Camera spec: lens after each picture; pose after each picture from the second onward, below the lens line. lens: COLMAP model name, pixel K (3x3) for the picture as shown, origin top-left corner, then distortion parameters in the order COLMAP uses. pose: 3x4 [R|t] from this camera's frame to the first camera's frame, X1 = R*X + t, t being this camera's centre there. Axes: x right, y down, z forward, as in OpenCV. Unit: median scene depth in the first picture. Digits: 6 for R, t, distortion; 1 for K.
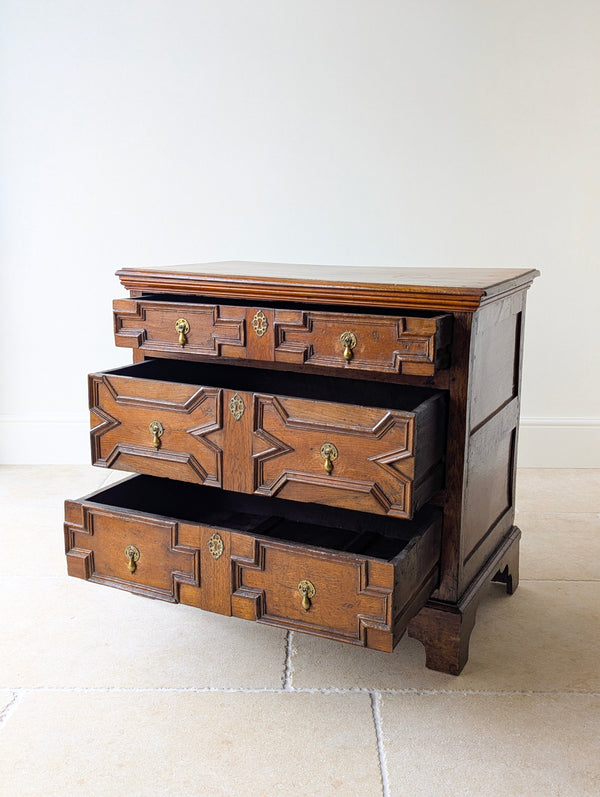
lens RADIAL K [[878.1, 0, 302.7], [0, 878.1, 383.7], [0, 0, 1]] dist [0.027688, -0.013734]
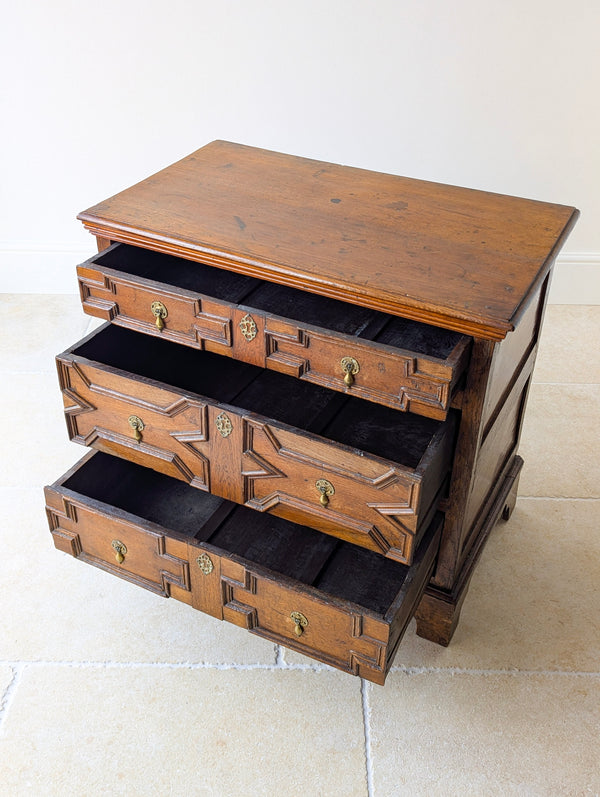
lens RADIAL K [[878.1, 0, 302.7], [0, 878.1, 383.7], [0, 0, 1]] dist [0.027688, -0.013734]
pose [[0.999943, 0.009799, 0.004349, 0.001513], [-0.010719, 0.921159, 0.389038, -0.355093], [-0.000194, -0.389062, 0.921212, 0.184231]]
